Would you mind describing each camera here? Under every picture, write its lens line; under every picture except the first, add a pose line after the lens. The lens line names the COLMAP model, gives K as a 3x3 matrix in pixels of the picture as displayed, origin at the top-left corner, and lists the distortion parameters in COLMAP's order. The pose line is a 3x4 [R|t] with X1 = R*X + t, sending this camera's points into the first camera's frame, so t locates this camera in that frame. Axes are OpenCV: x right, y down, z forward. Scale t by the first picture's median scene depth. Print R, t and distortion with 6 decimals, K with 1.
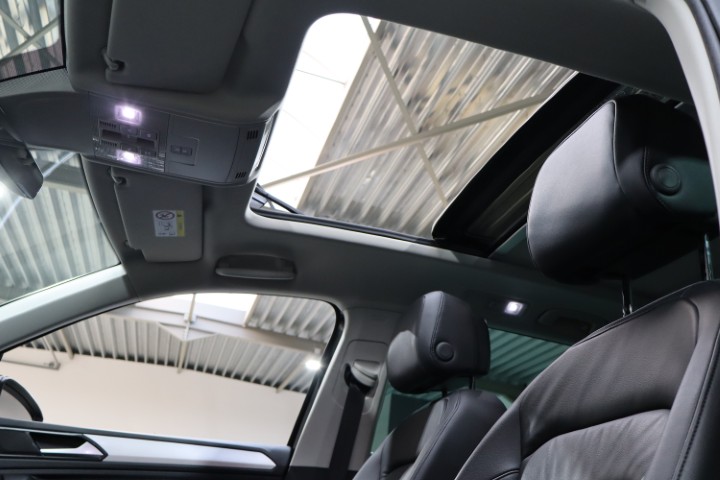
lens RADIAL K [[686.8, 0, 360.0], [0, 686.8, 239.7], [0, 0, 1]] dist [0.013849, 0.000000]
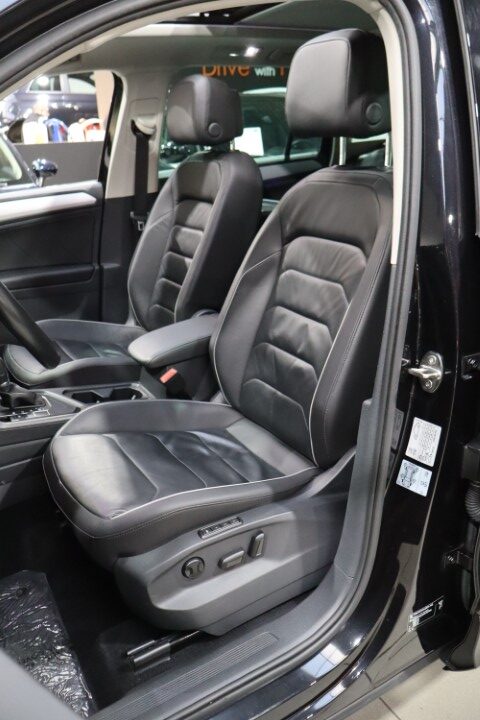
lens RADIAL K [[569.6, 0, 240.7], [0, 569.6, 360.3], [0, 0, 1]] dist [0.015334, 0.010008]
pose [[0.964313, -0.209360, 0.162077, -0.096568], [0.030309, 0.695417, 0.717967, -0.291680], [-0.263024, -0.687432, 0.676945, -0.118940]]
